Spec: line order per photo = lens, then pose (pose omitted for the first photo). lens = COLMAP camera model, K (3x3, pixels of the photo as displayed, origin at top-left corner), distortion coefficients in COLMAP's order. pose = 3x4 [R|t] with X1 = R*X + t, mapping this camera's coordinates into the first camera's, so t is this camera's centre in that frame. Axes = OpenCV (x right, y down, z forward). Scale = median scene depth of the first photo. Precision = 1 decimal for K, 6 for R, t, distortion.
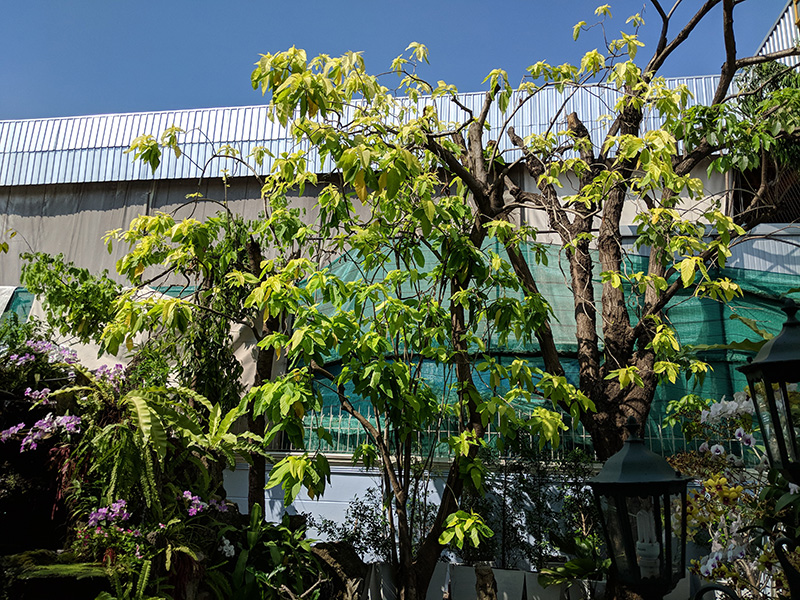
lens RADIAL K [[658.3, 0, 409.4], [0, 658.3, 302.9], [0, 0, 1]] dist [0.040496, -0.094001]
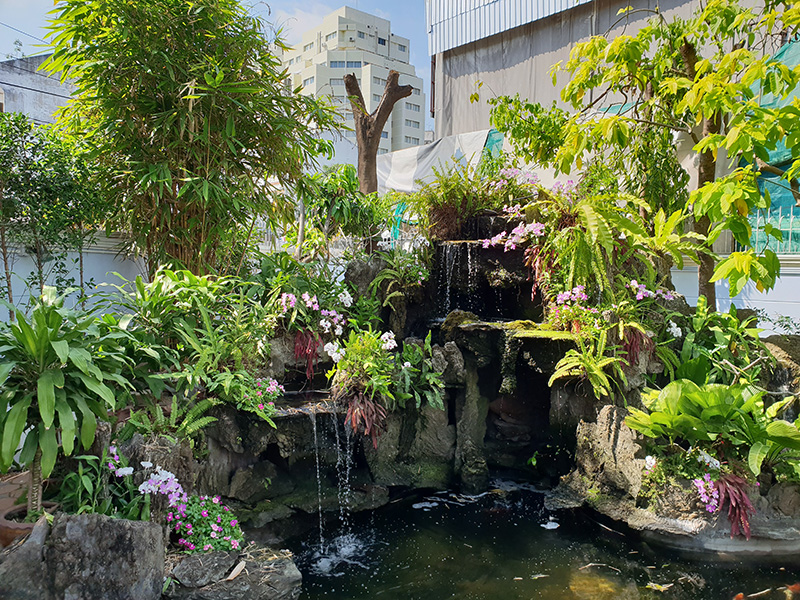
lens RADIAL K [[641.9, 0, 424.8], [0, 641.9, 297.4], [0, 0, 1]] dist [0.005285, 0.012313]
pose [[0.789622, 0.003795, -0.613582, 0.059841], [0.159165, 0.964485, 0.210795, 0.009760], [0.592590, -0.264110, 0.760975, -0.084255]]
